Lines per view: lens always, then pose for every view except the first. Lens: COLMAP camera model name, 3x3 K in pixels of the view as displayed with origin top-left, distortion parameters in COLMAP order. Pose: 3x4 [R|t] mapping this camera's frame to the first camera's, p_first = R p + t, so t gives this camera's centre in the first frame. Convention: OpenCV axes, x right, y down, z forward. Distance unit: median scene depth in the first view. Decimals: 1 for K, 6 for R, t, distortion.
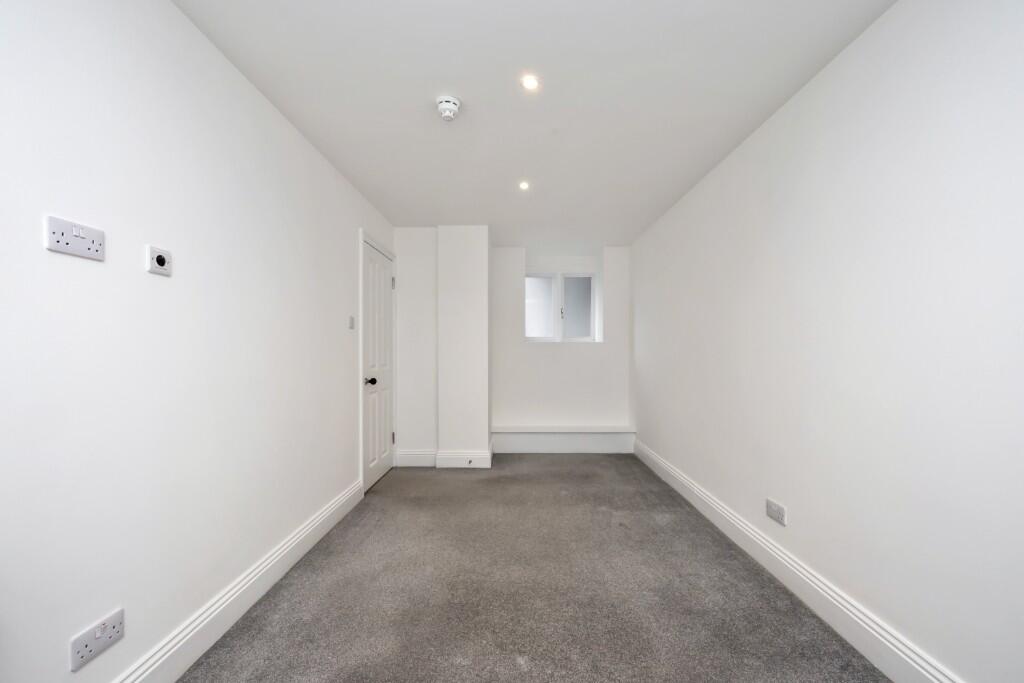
lens RADIAL K [[387.7, 0, 512.6], [0, 387.7, 334.0], [0, 0, 1]] dist [0.000705, 0.000139]
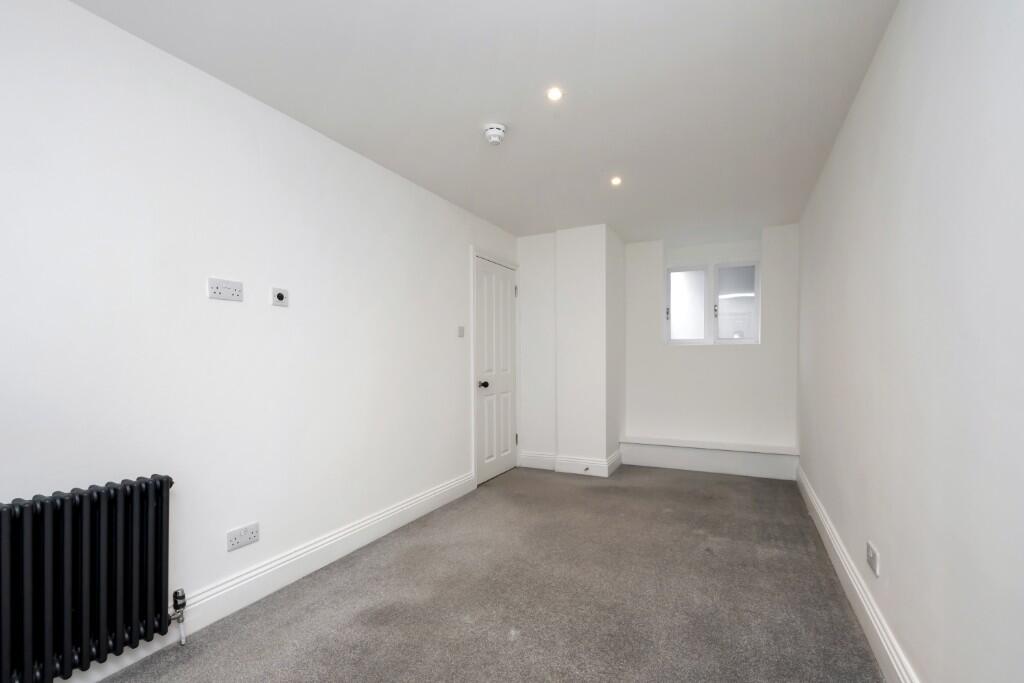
lens RADIAL K [[408.8, 0, 509.0], [0, 408.8, 343.4], [0, 0, 1]] dist [-0.000790, 0.000059]
pose [[0.913200, -0.020260, -0.407009, 0.189096], [0.025392, 0.999652, 0.007212, -0.000226], [0.406721, -0.016921, 0.913396, -0.024922]]
